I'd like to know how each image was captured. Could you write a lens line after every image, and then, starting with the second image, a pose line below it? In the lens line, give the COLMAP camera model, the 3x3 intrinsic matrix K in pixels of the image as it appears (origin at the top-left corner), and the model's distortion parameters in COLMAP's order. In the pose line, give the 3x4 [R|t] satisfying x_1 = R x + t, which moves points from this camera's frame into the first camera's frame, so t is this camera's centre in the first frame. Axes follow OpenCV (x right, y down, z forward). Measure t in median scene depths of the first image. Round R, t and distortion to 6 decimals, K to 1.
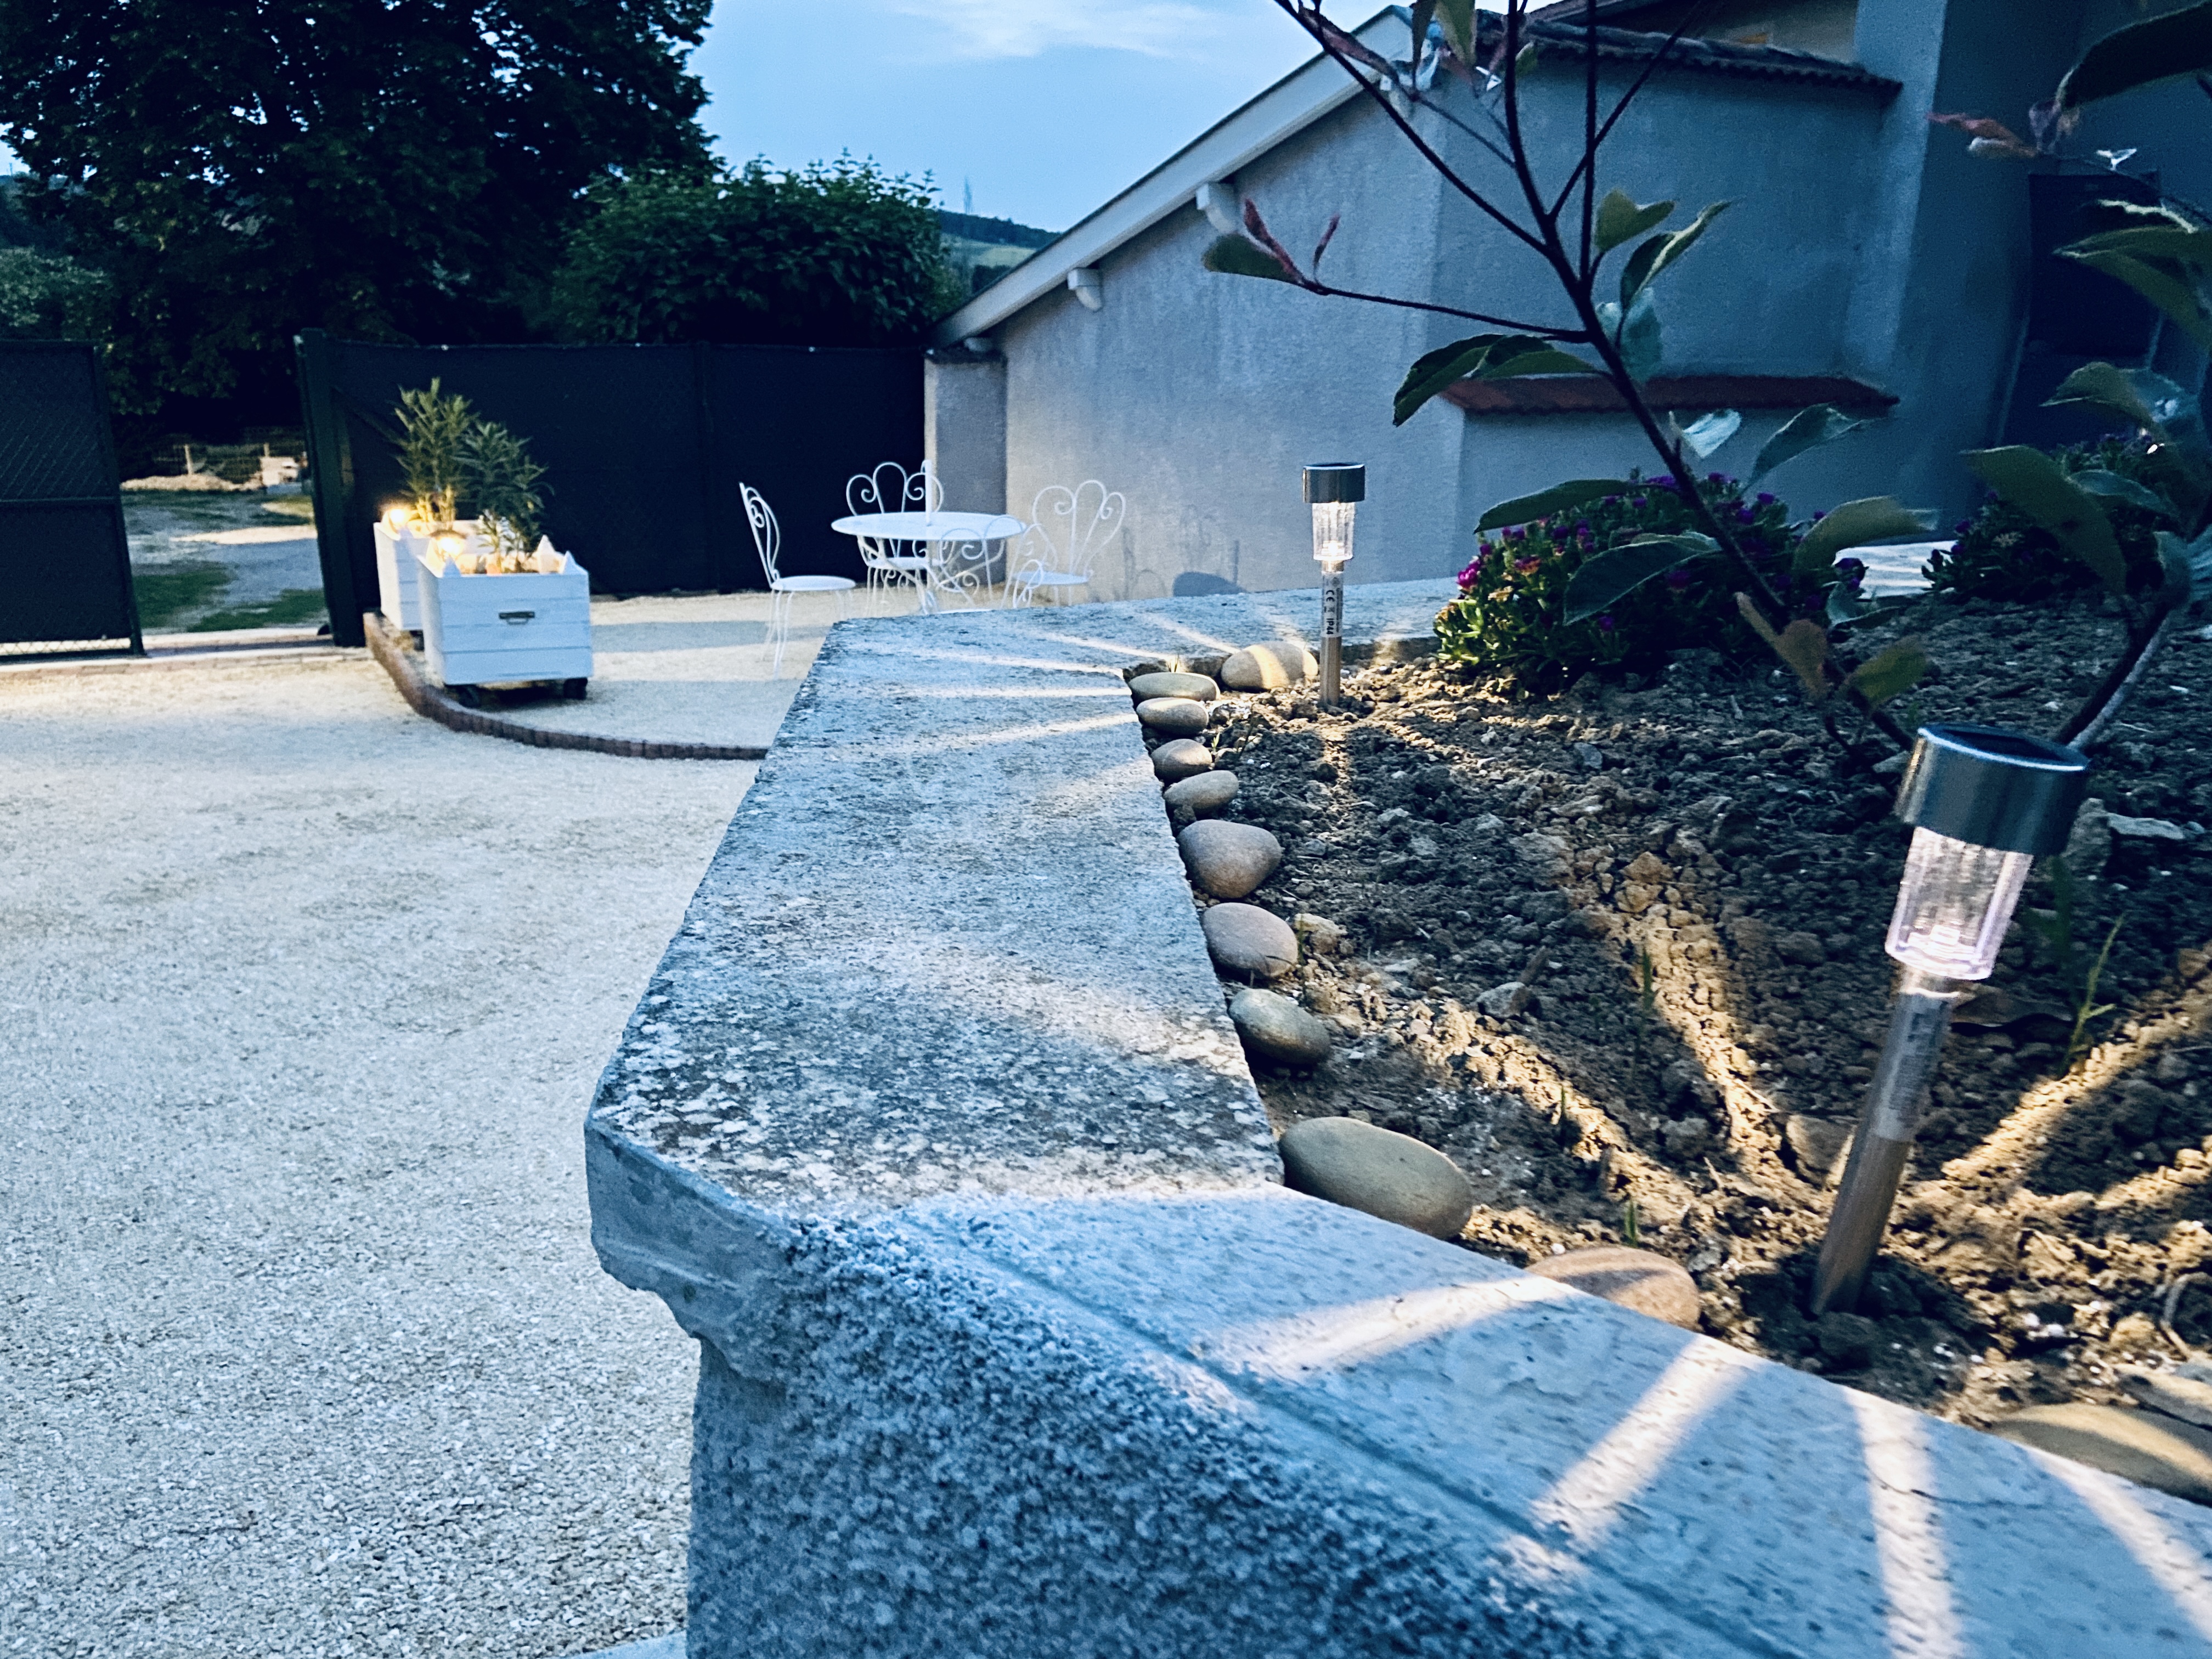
lens RADIAL K [[1683.0, 0, 1103.9], [0, 1683.0, 819.7], [0, 0, 1]] dist [0.095340, -0.123613]
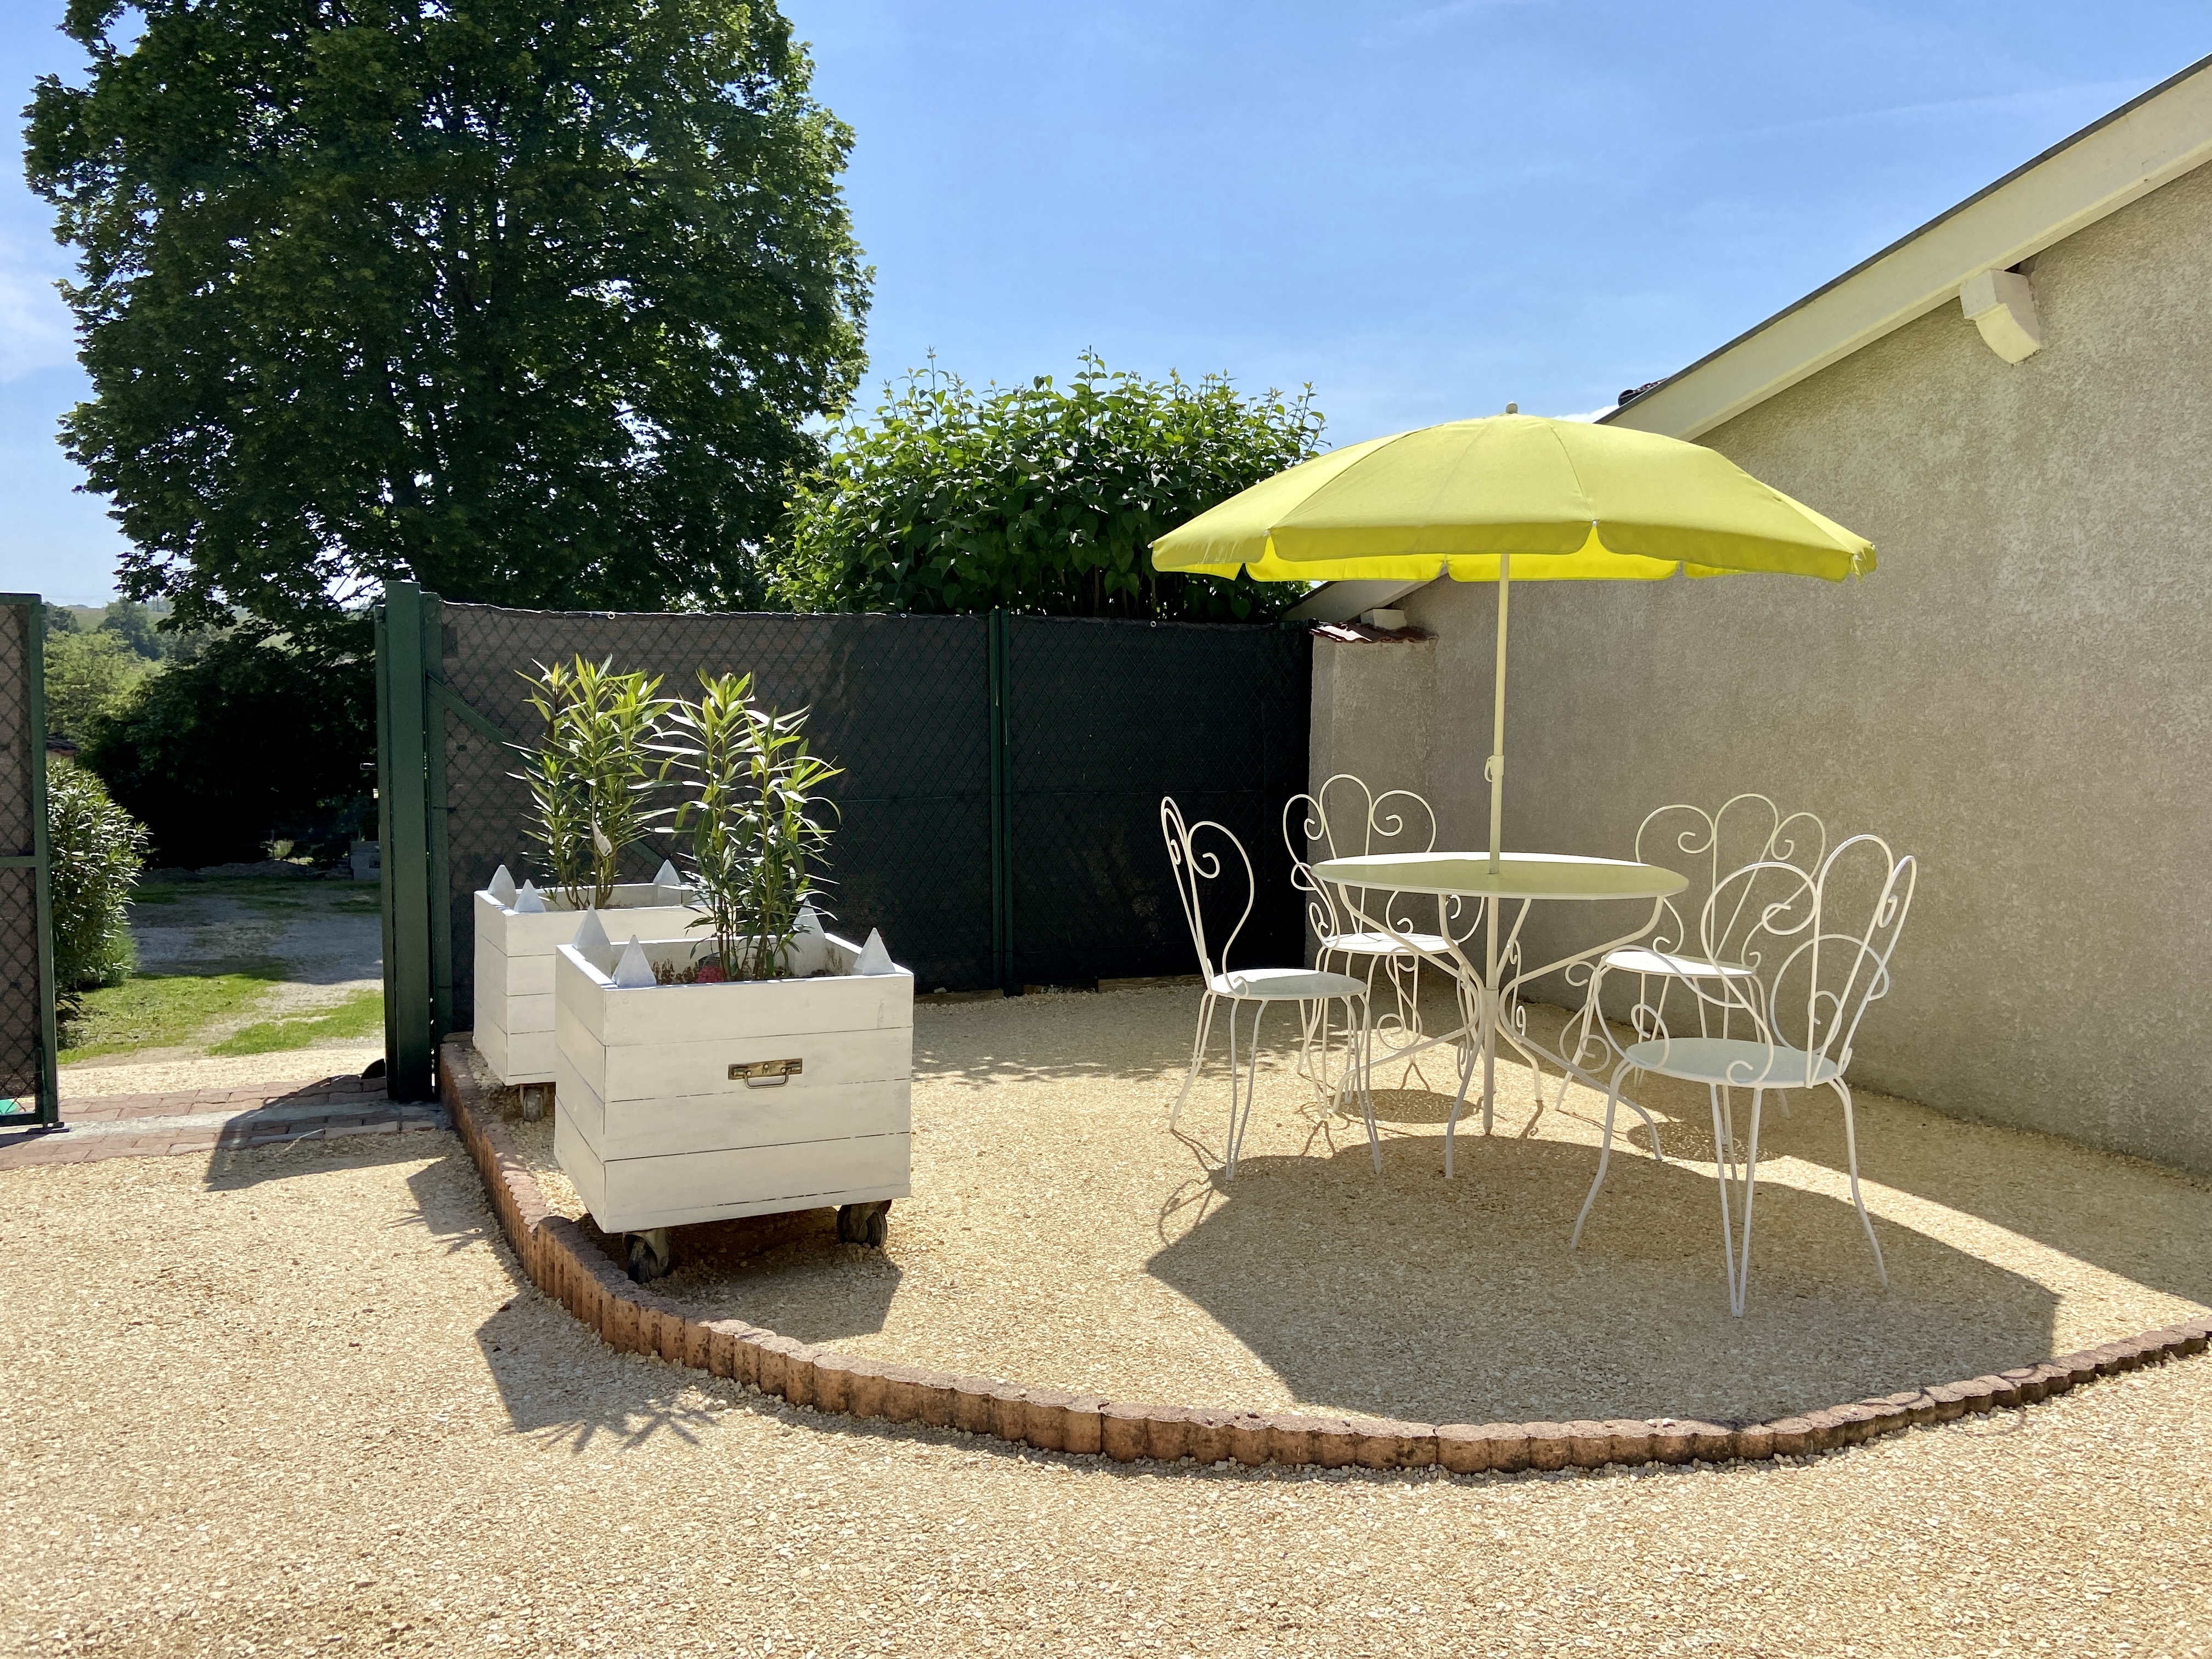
lens RADIAL K [[1654.3, 0, 1108.6], [0, 1654.3, 769.7], [0, 0, 1]] dist [0.059534, -0.000278]
pose [[0.999452, -0.014023, -0.029980, -0.193968], [0.006064, 0.968058, -0.250655, -0.069657], [0.032538, 0.250336, 0.967612, 0.445786]]
